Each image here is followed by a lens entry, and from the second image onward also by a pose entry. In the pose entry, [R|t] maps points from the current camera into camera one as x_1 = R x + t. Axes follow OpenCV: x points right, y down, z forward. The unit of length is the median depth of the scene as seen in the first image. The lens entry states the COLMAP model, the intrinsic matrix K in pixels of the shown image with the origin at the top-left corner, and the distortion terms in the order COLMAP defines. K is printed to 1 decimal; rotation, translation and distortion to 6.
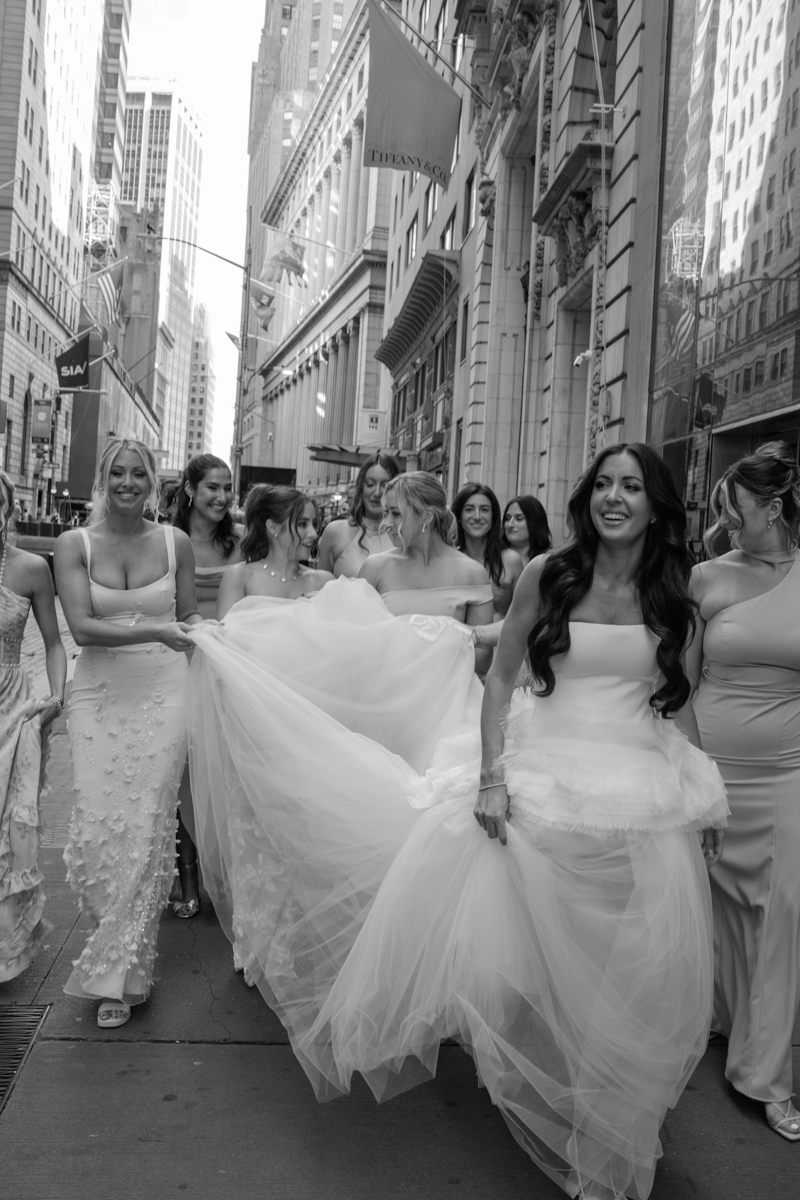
lens RADIAL K [[1163.7, 0, 401.0], [0, 1163.7, 615.0], [0, 0, 1]] dist [-0.117152, 0.152741]
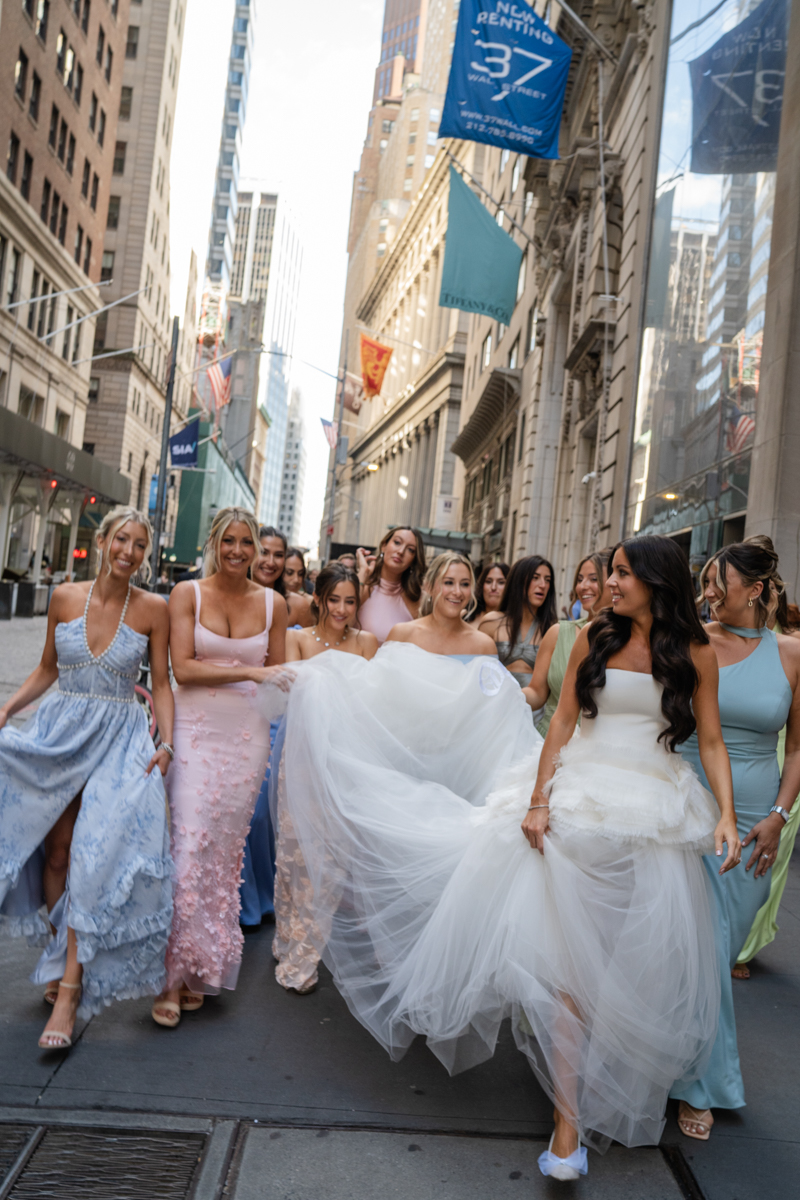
lens RADIAL K [[1163.7, 0, 401.0], [0, 1163.7, 615.0], [0, 0, 1]] dist [-0.117152, 0.152741]
pose [[0.996931, 0.035836, -0.069600, 0.010503], [-0.040096, 0.997343, -0.060816, 0.008208], [0.067236, 0.063420, 0.995719, -0.099155]]
